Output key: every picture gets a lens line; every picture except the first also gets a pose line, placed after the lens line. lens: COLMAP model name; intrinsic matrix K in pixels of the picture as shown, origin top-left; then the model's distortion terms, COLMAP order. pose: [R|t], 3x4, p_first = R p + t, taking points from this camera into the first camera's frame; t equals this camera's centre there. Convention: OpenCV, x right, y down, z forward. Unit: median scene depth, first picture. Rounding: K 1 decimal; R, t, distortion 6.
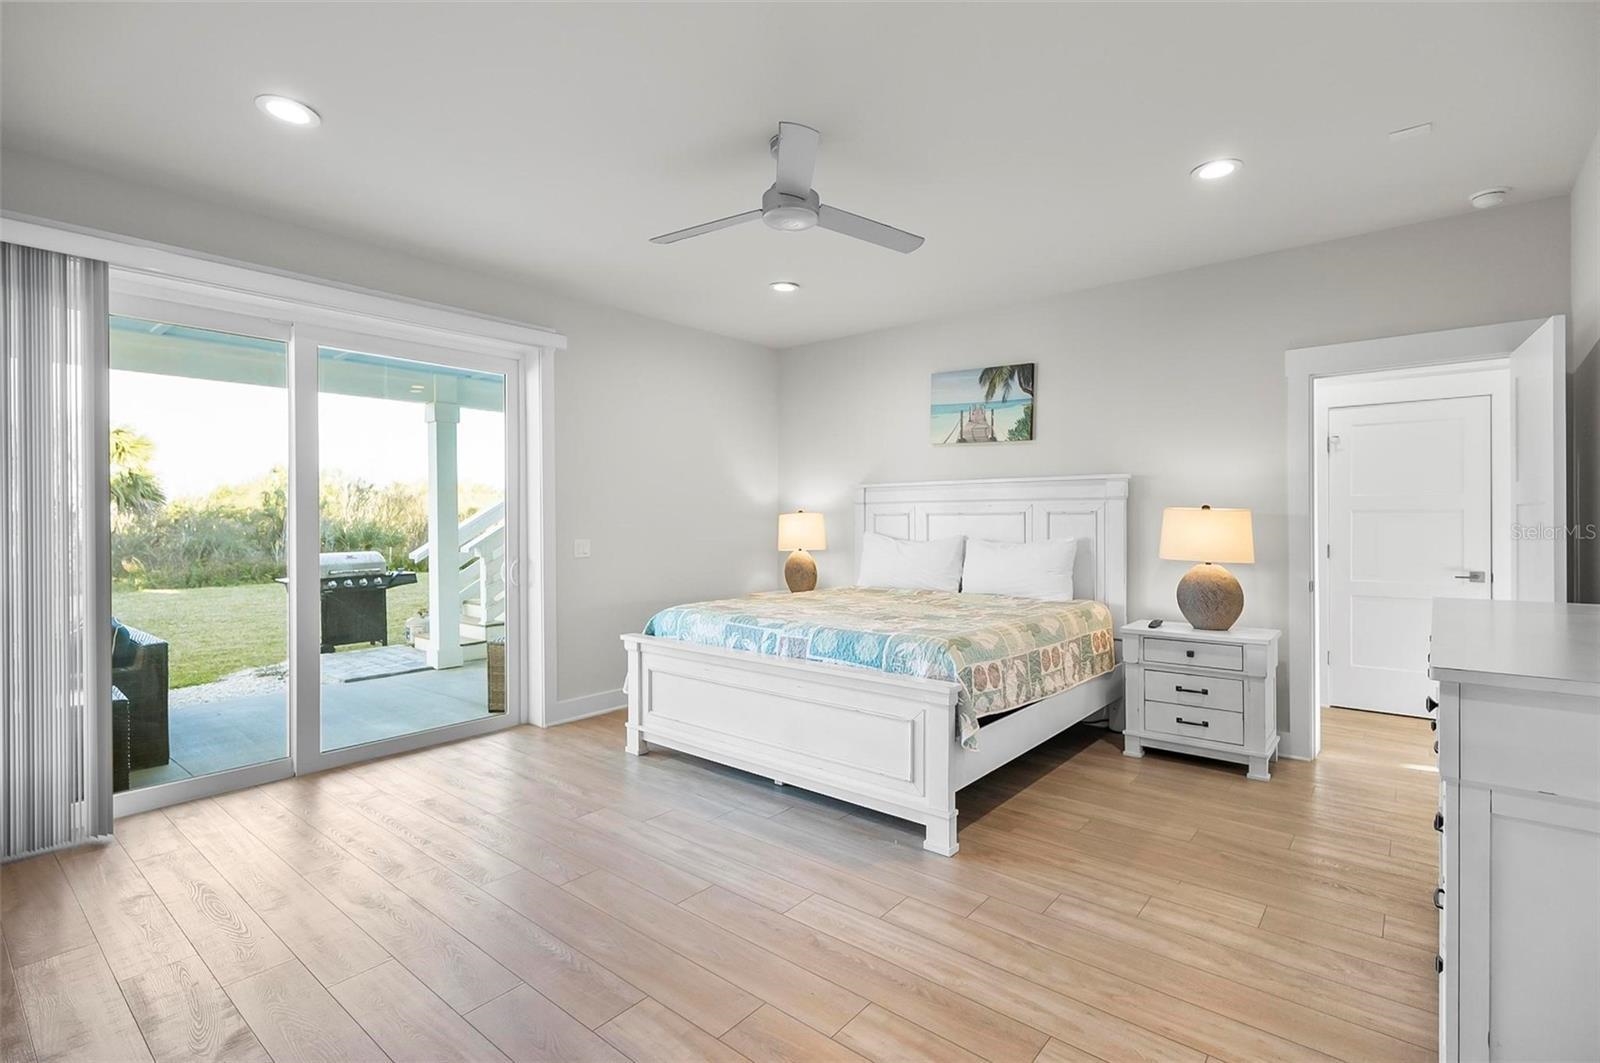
lens RADIAL K [[737.2, 0, 809.7], [0, 737.2, 532.4], [0, 0, 1]] dist [-0.001911, -0.000024]
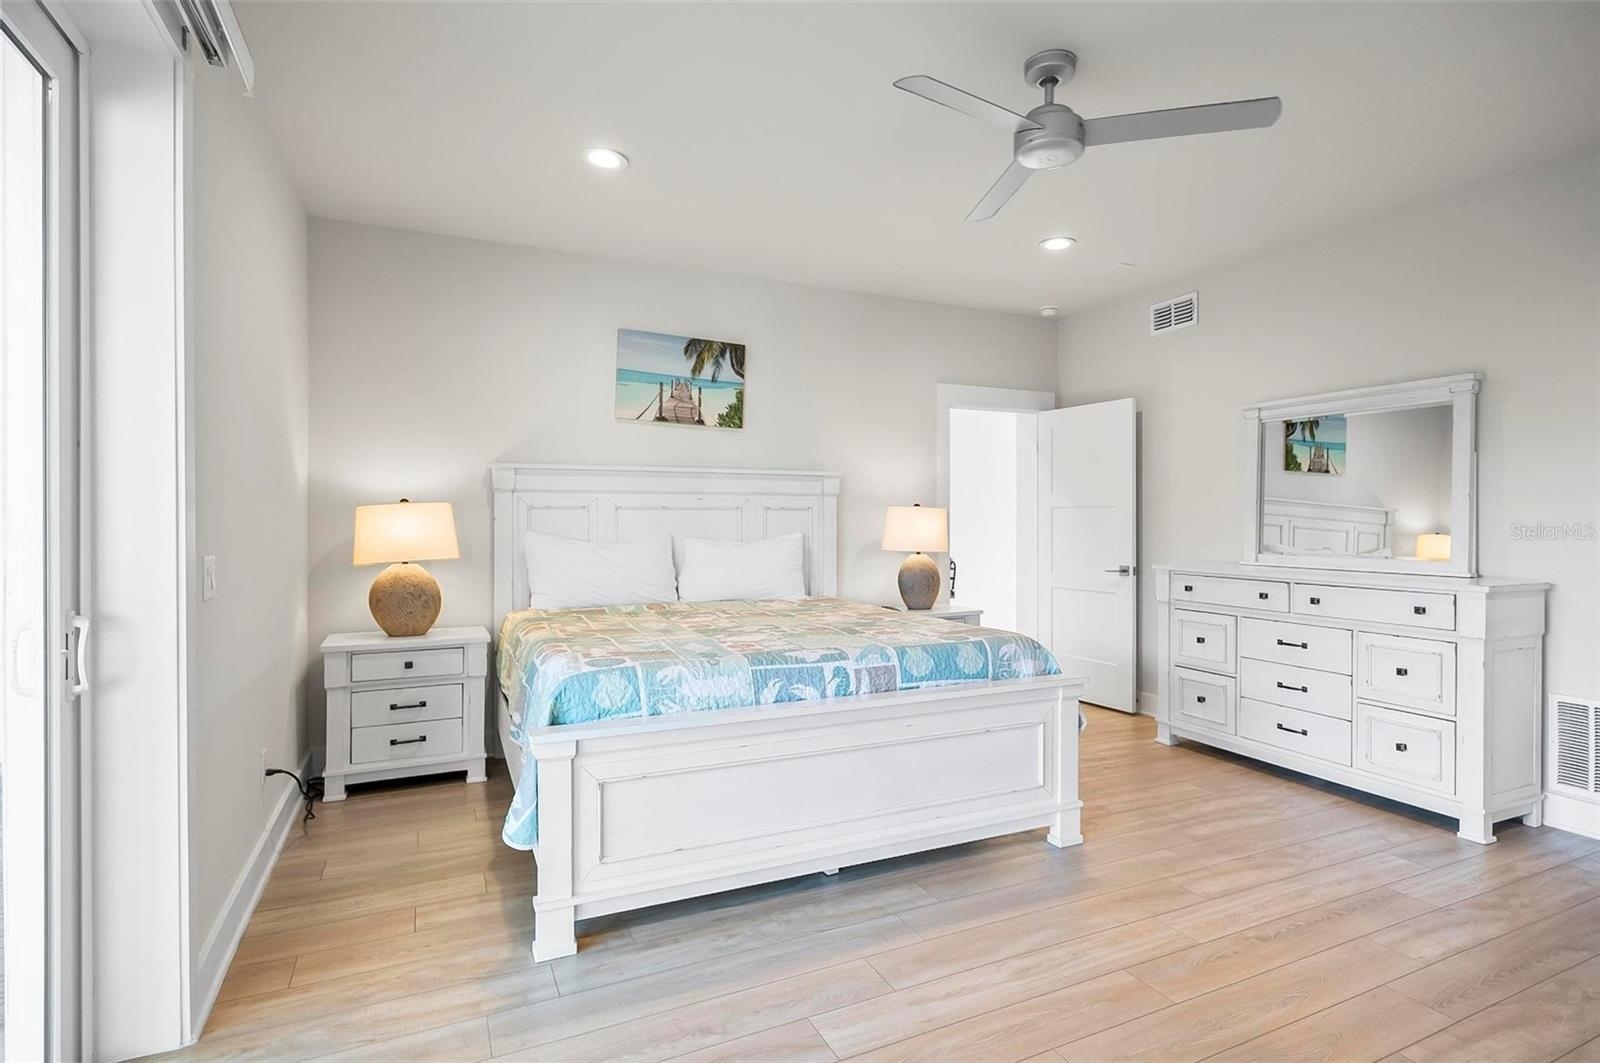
lens RADIAL K [[802.2, 0, 799.2], [0, 802.2, 519.5], [0, 0, 1]] dist [-0.003186, -0.000515]
pose [[0.436316, 0.000374, 0.899794, -0.706715], [0.012301, 0.999904, -0.006381, -0.004897], [-0.899710, 0.013852, 0.436269, 0.619007]]
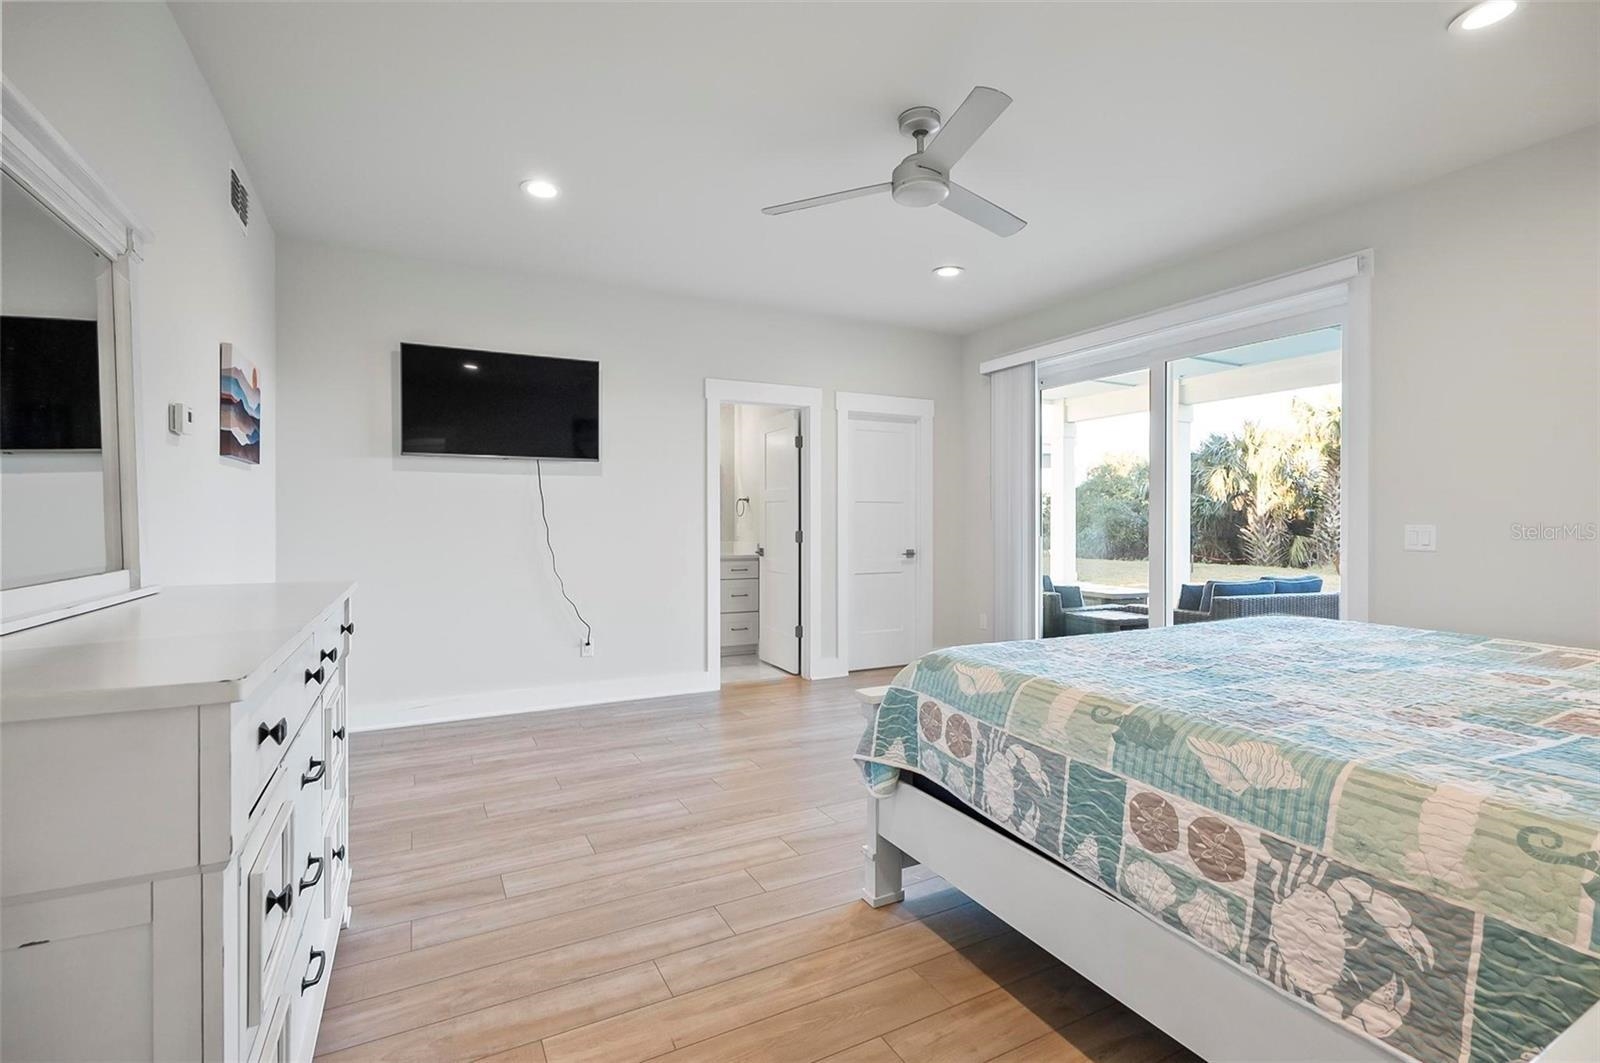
lens RADIAL K [[737.2, 0, 812.4], [0, 737.2, 525.7], [0, 0, 1]] dist [-0.001911, -0.000024]
pose [[-0.375594, 0.004064, -0.926775, 0.700510], [-0.018532, 0.999758, 0.011894, 0.009861], [0.926599, 0.021642, -0.375428, 0.897196]]
